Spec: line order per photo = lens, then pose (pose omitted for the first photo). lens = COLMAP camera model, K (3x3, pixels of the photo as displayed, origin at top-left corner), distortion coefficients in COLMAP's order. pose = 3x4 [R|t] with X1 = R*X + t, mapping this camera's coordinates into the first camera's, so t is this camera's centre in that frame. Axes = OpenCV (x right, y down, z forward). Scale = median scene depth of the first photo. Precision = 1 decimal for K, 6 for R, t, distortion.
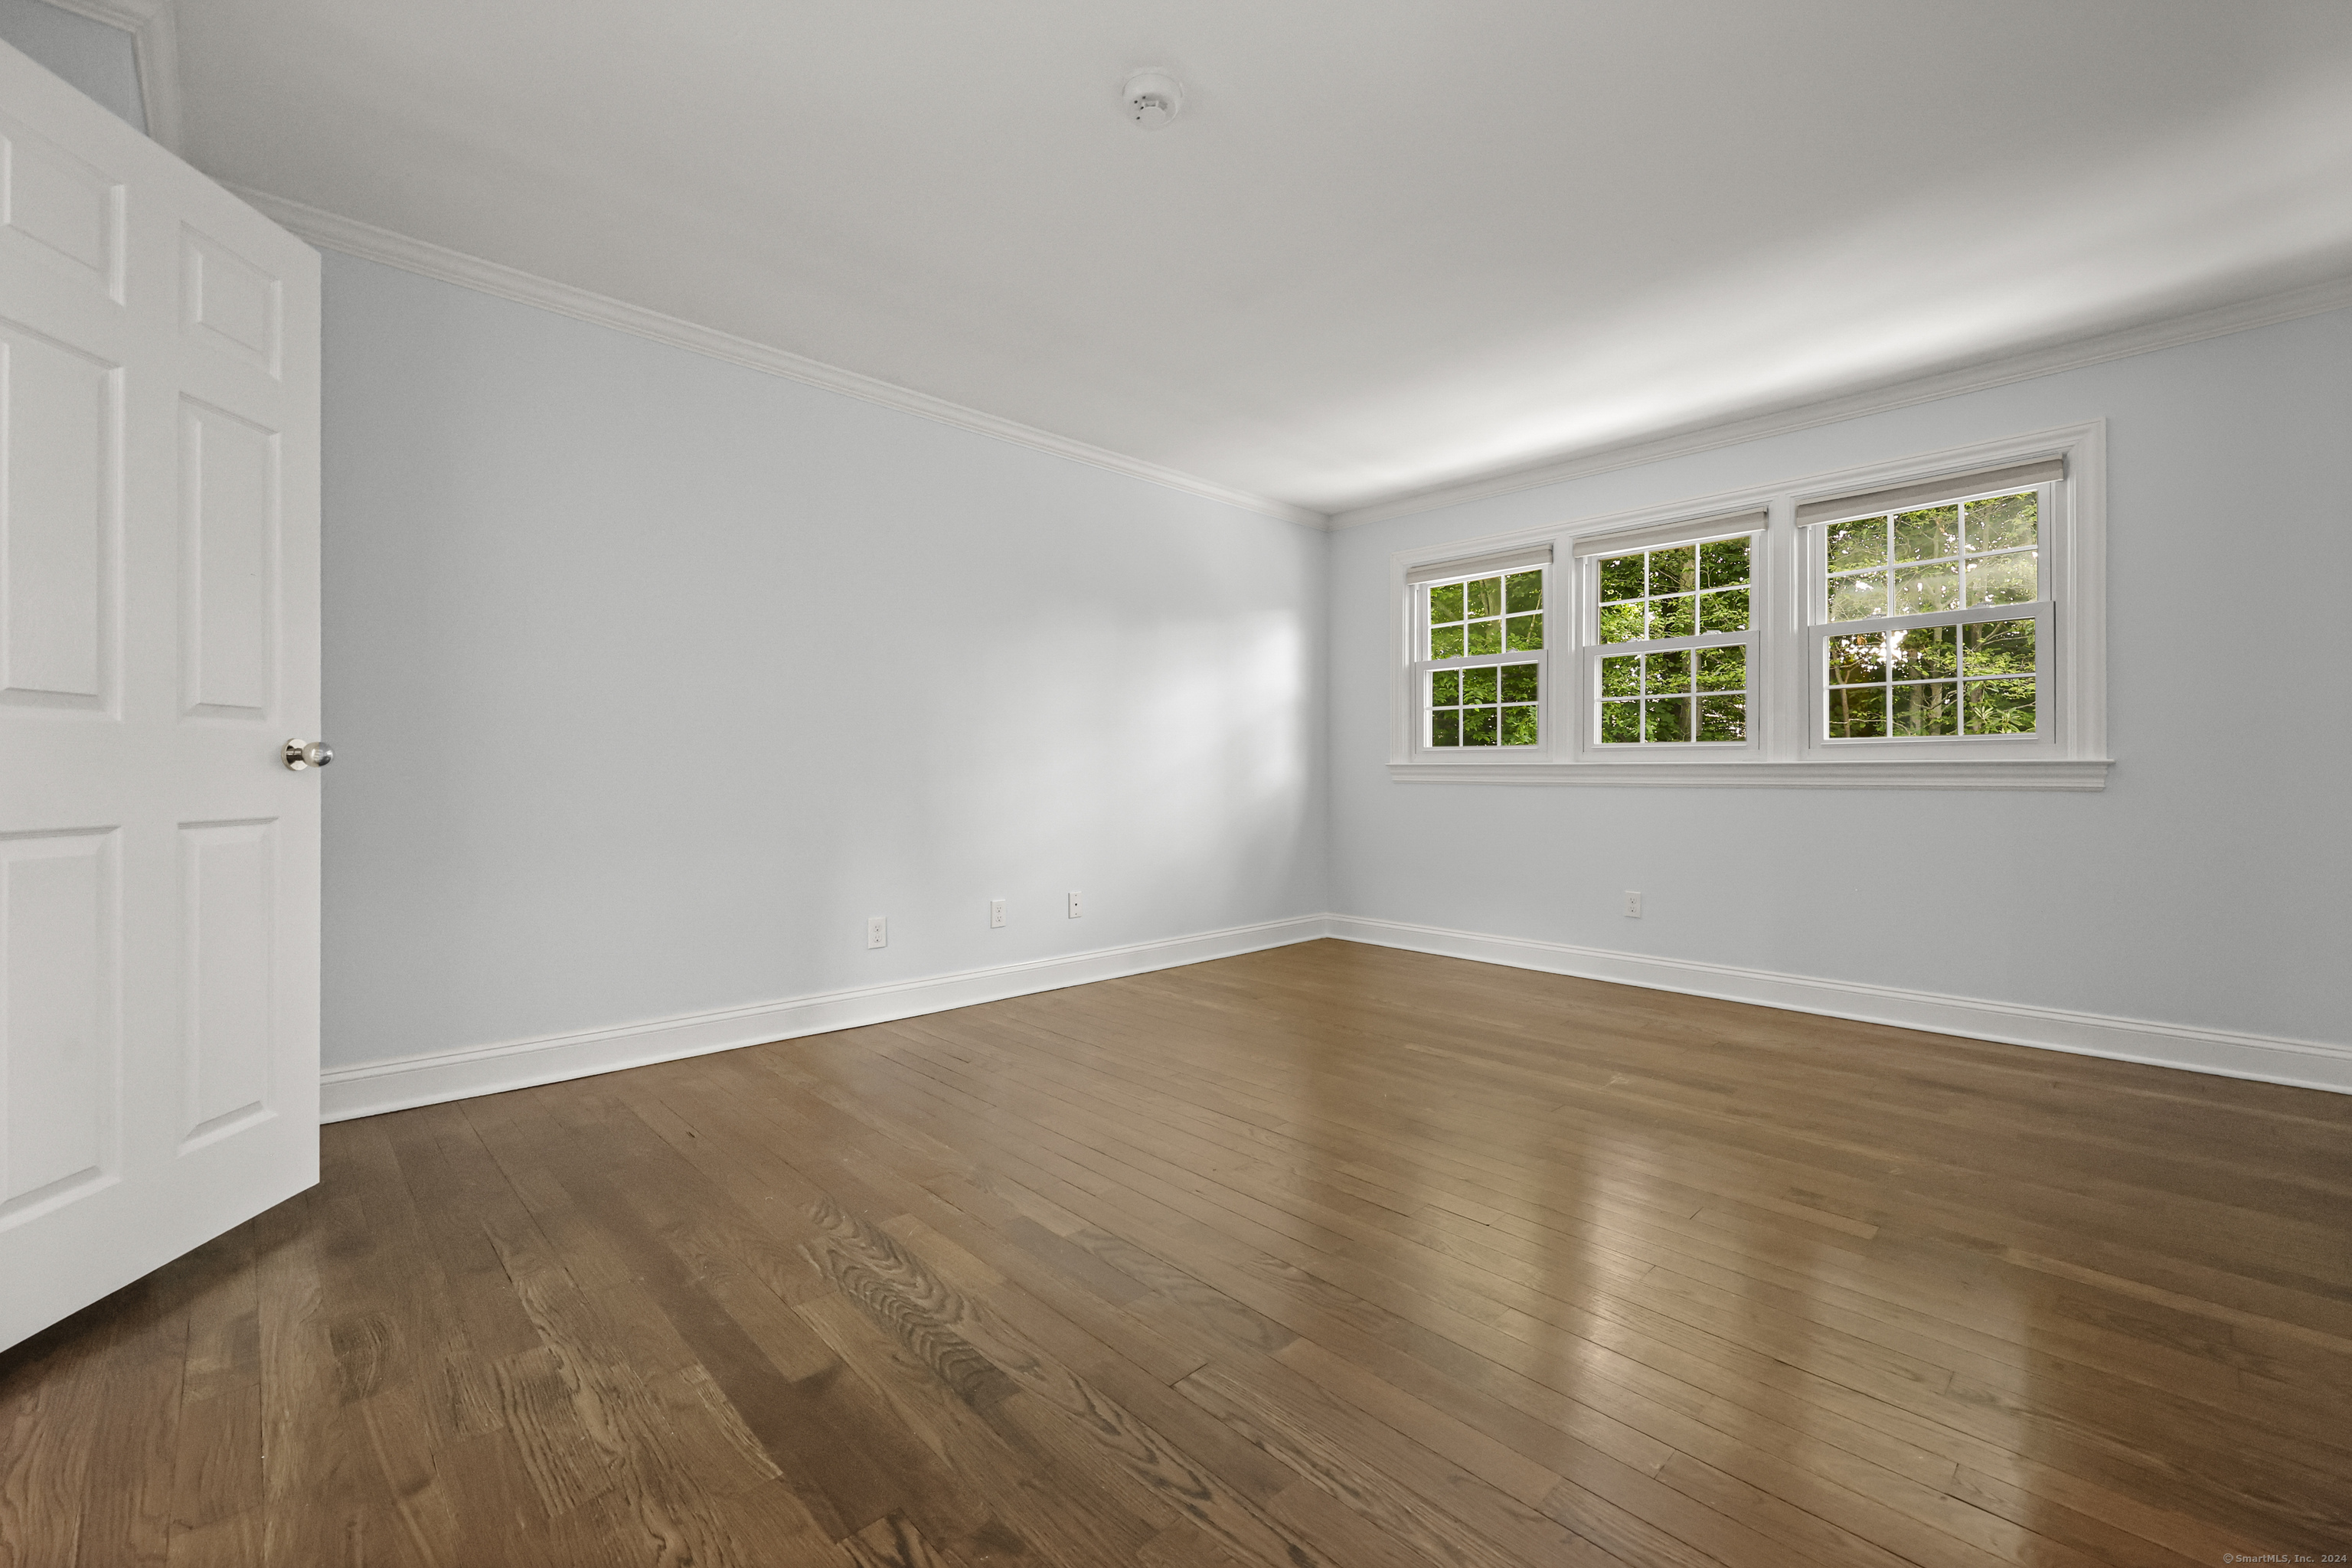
lens RADIAL K [[965.2, 0, 1171.6], [0, 965.2, 781.3], [0, 0, 1]] dist [0.000248, -0.001006]
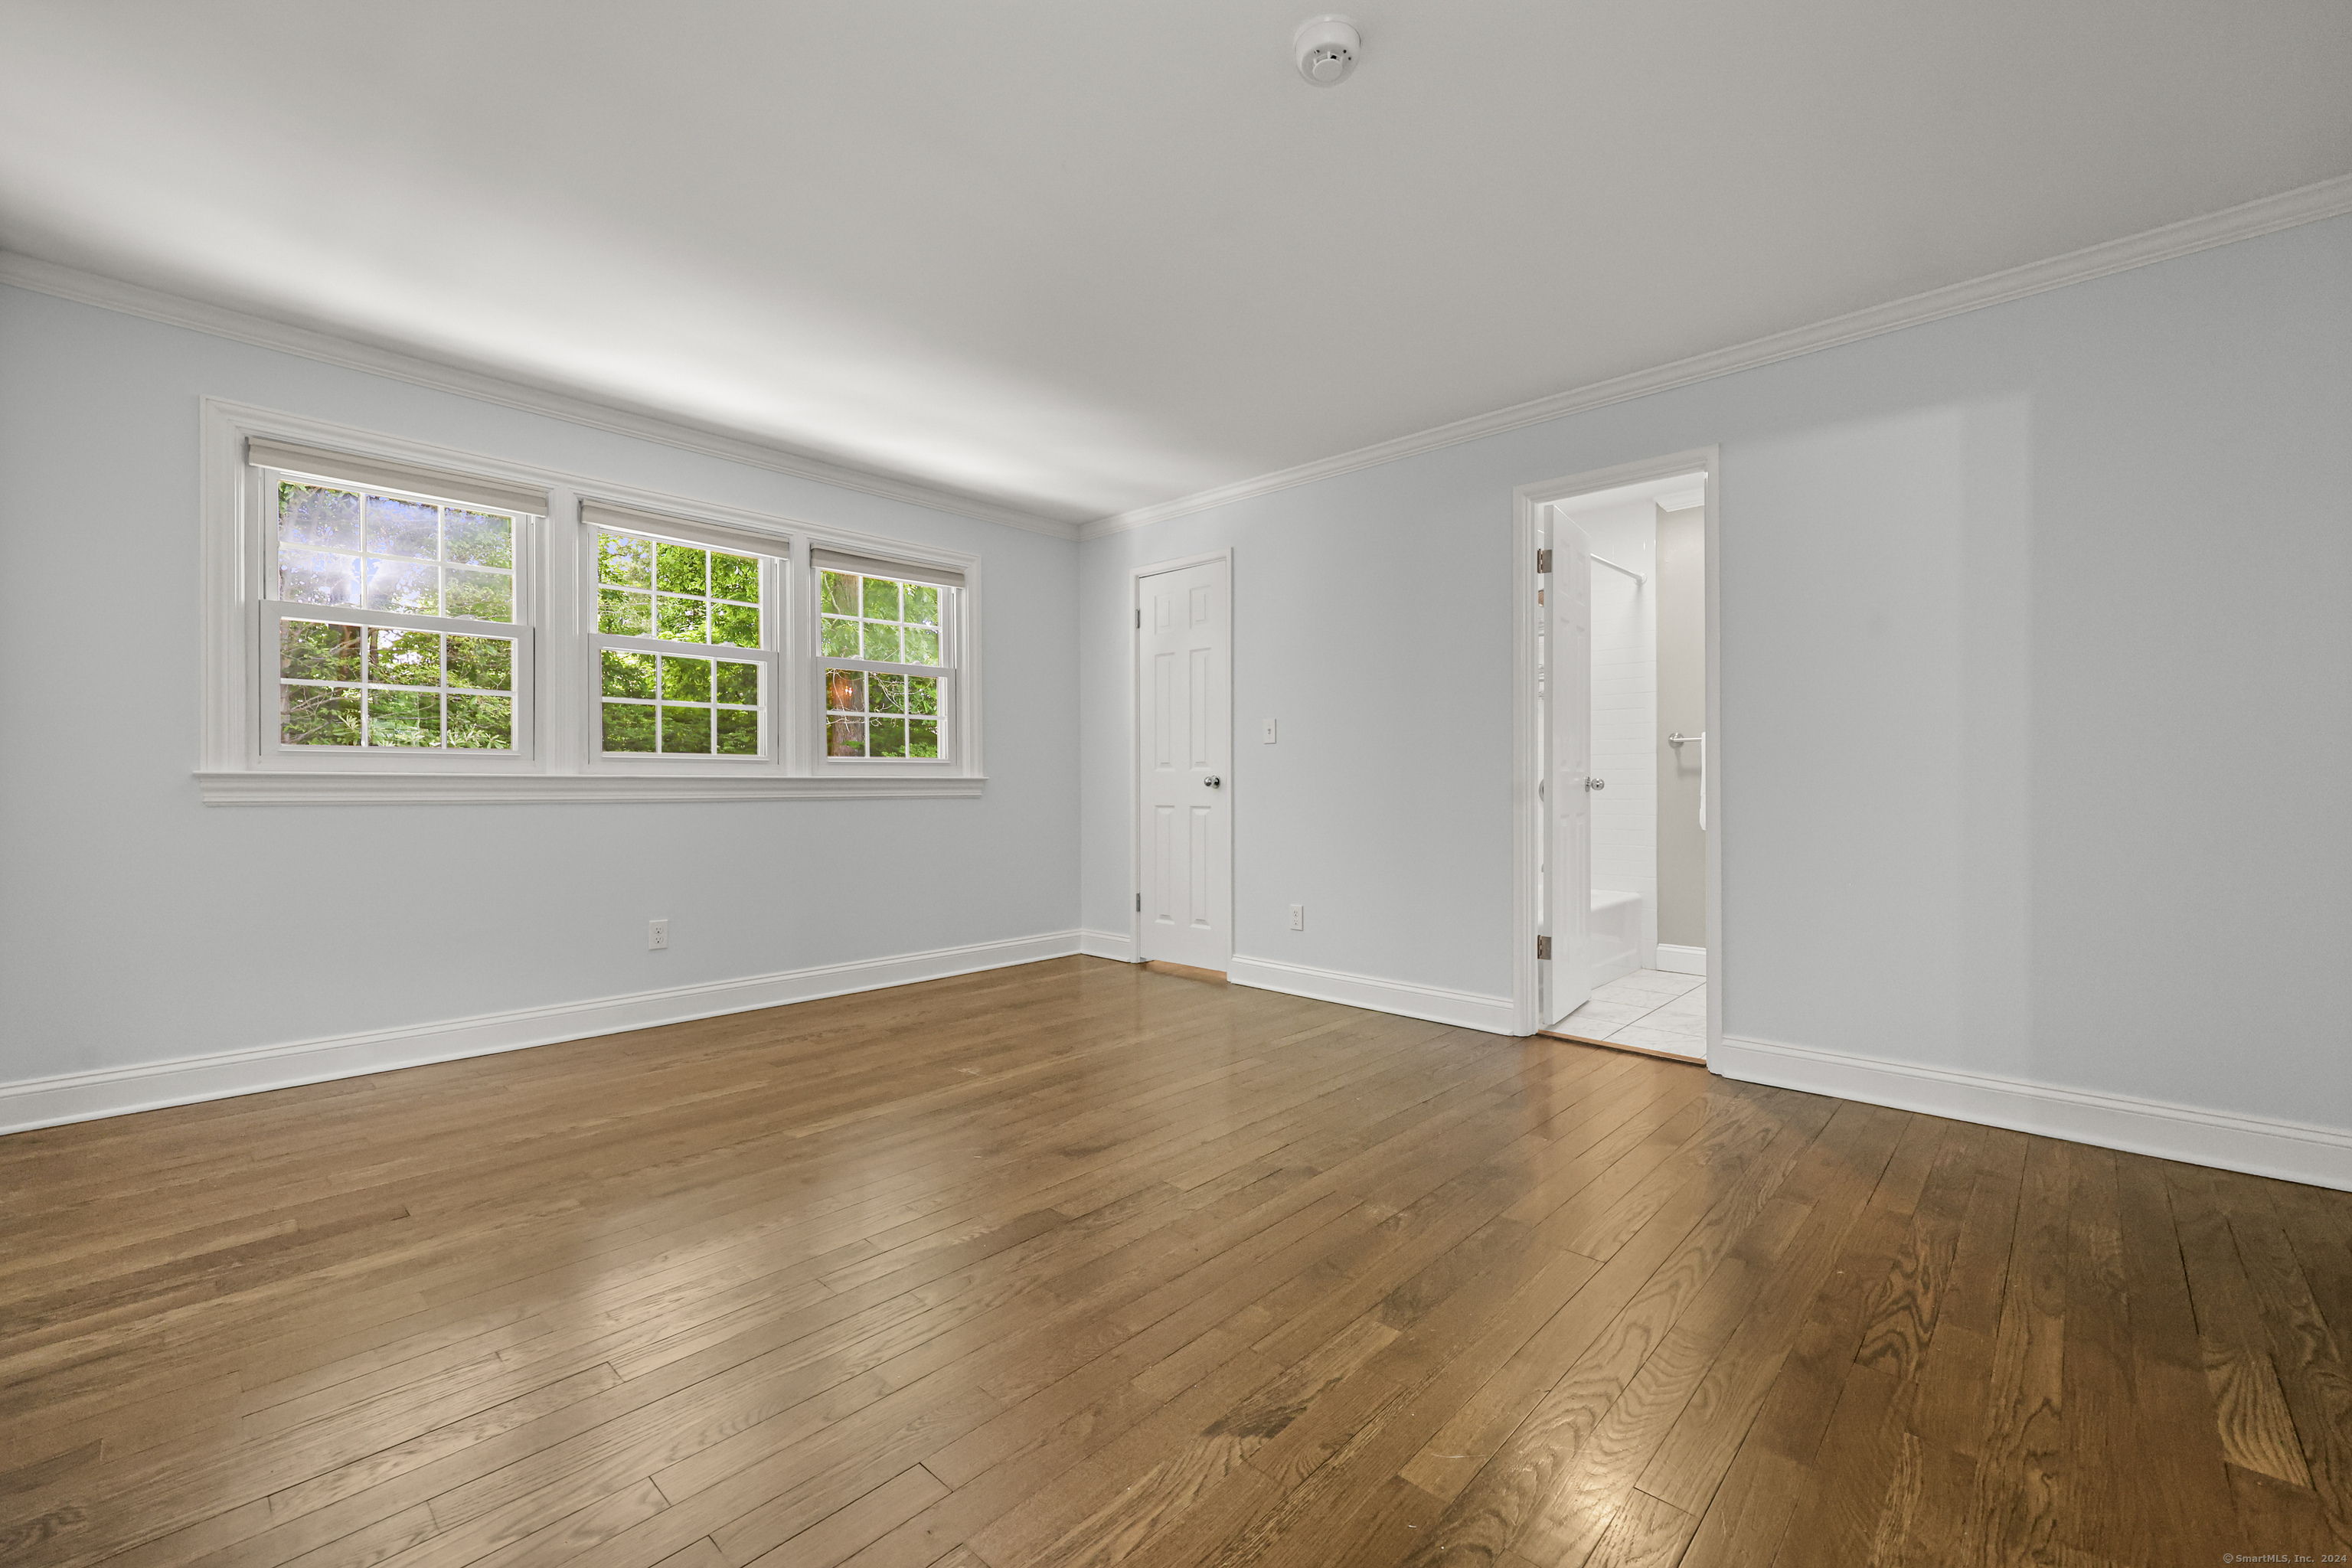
lens RADIAL K [[965.2, 0, 1182.4], [0, 965.2, 785.0], [0, 0, 1]] dist [0.000248, -0.001006]
pose [[-0.055093, -0.002353, 0.998478, -0.548741], [0.010234, 0.999943, 0.002921, -0.010461], [-0.998429, 0.010380, -0.055066, 0.708965]]
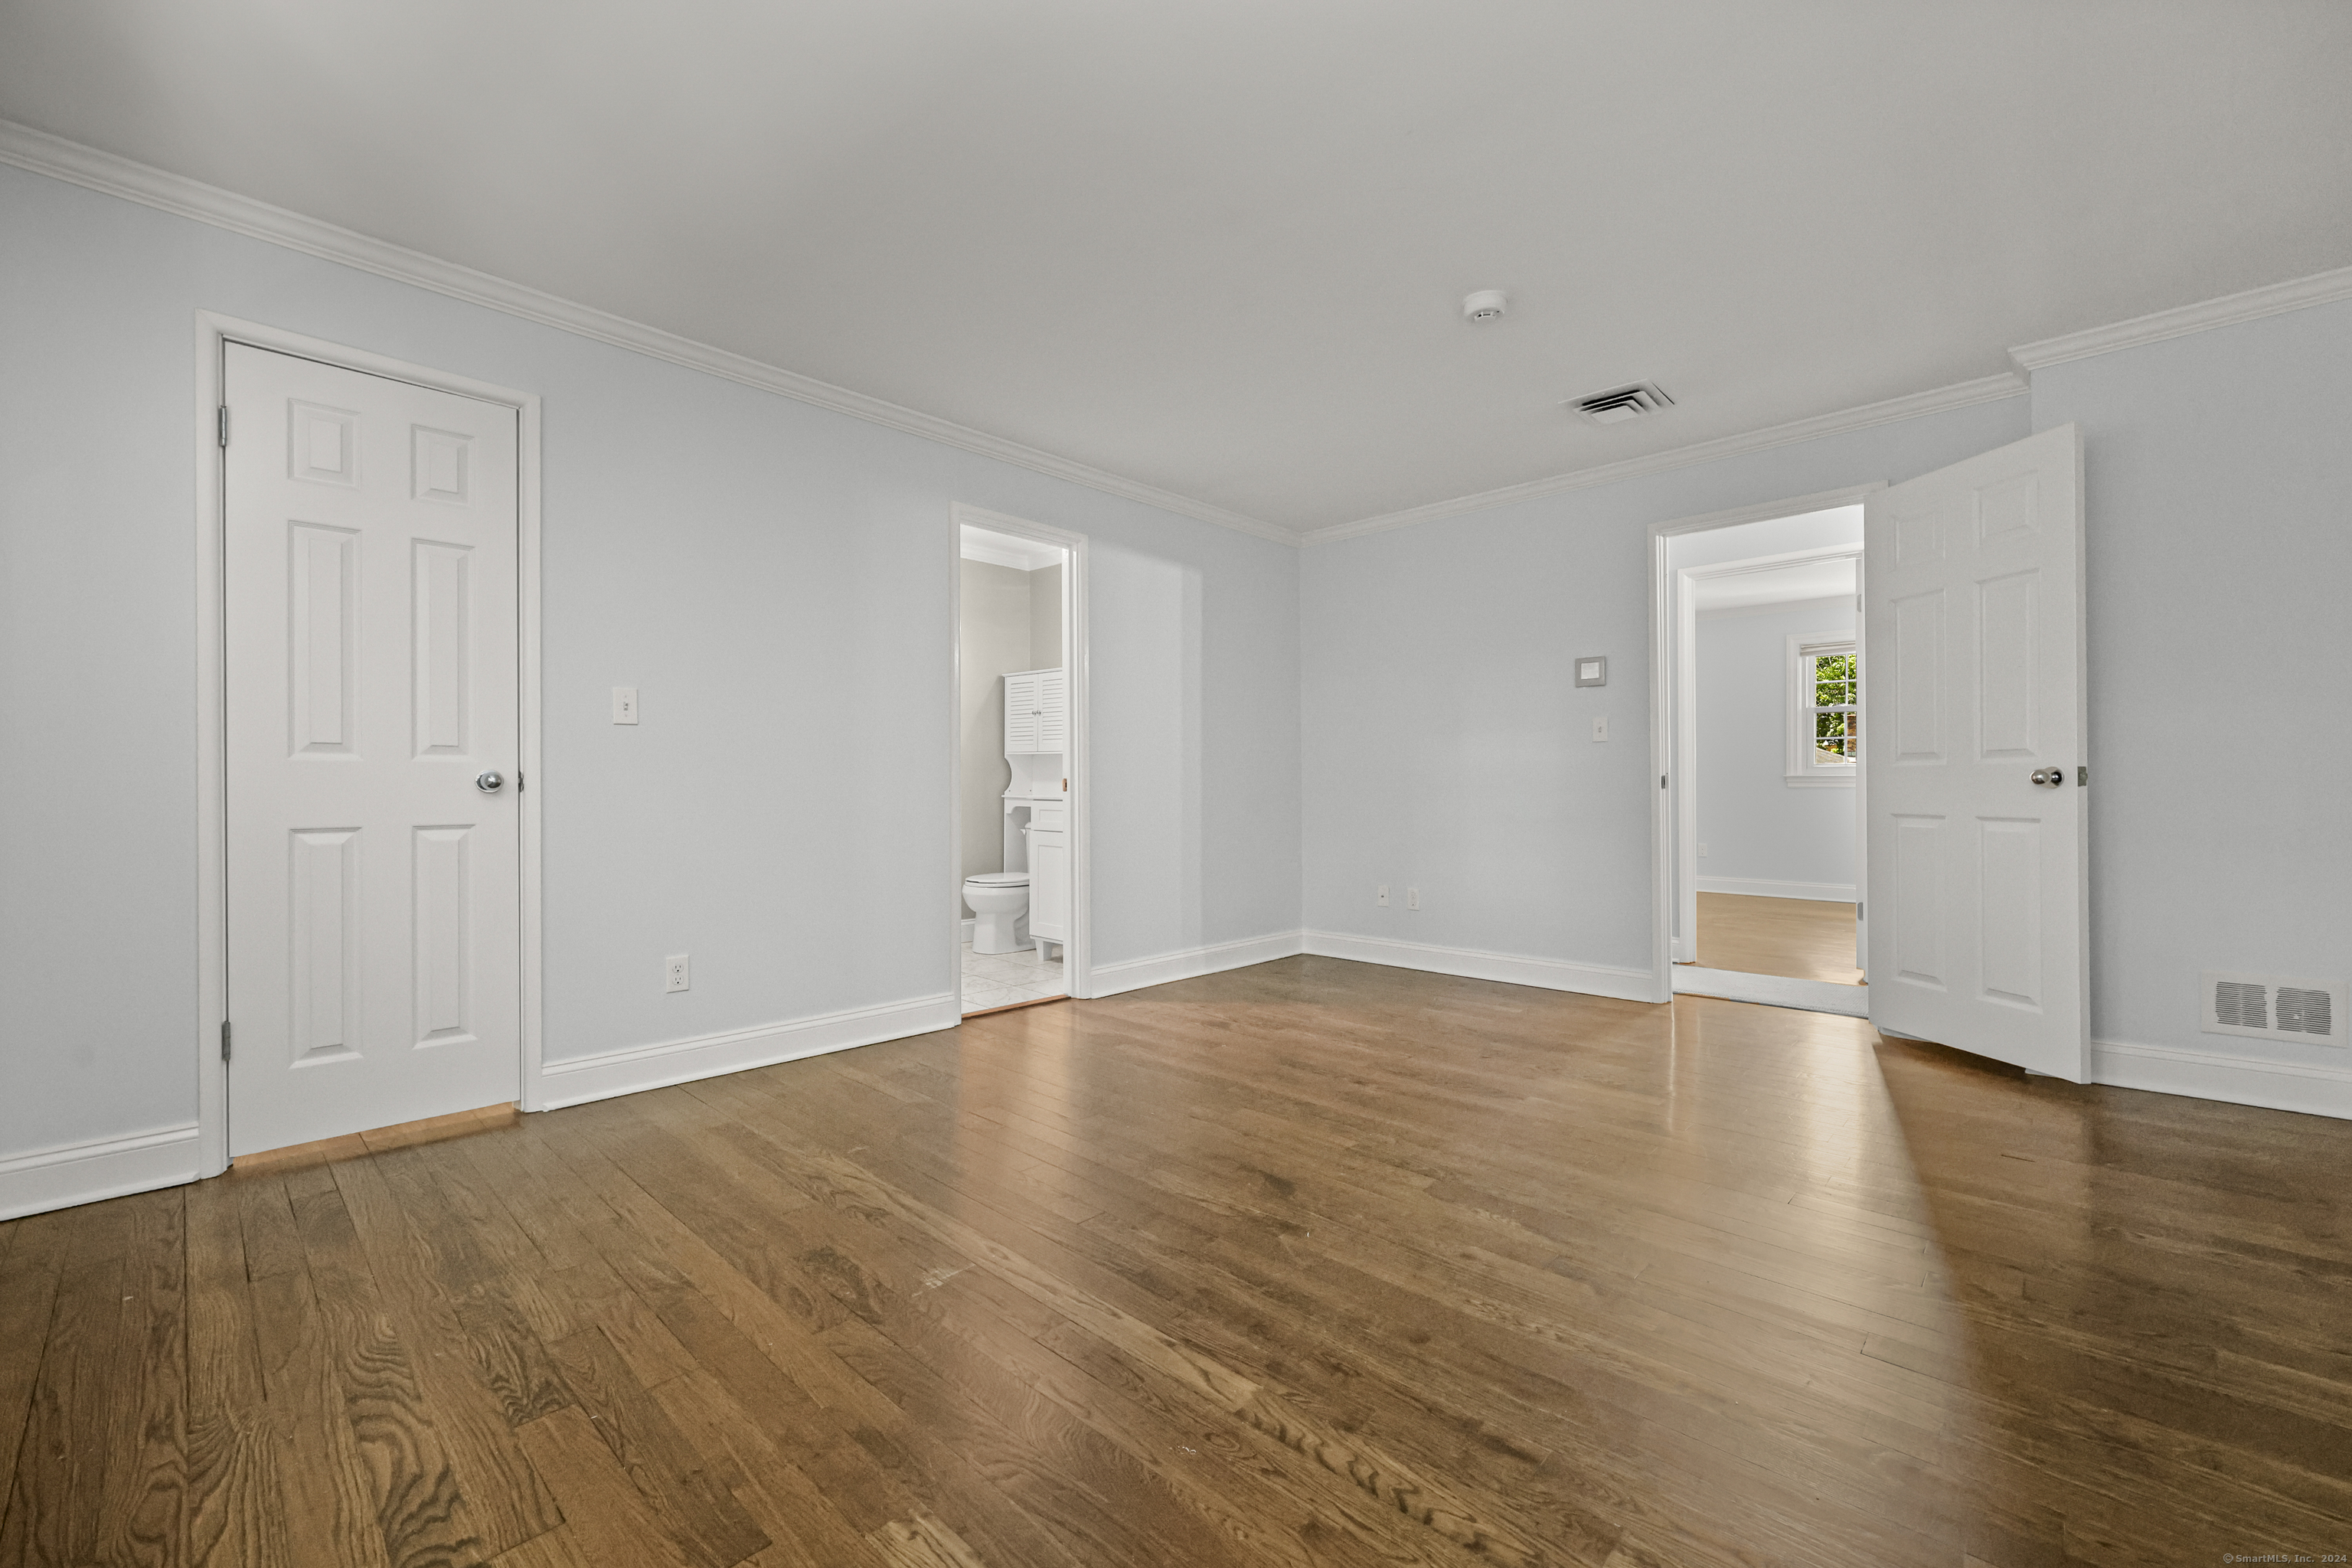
lens RADIAL K [[965.2, 0, 1186.9], [0, 965.2, 791.5], [0, 0, 1]] dist [0.000248, -0.001006]
pose [[-0.998280, -0.000872, -0.058618, 0.294092], [-0.001649, 0.999911, 0.013203, -0.013172], [0.058602, 0.013277, -0.998193, 1.415811]]
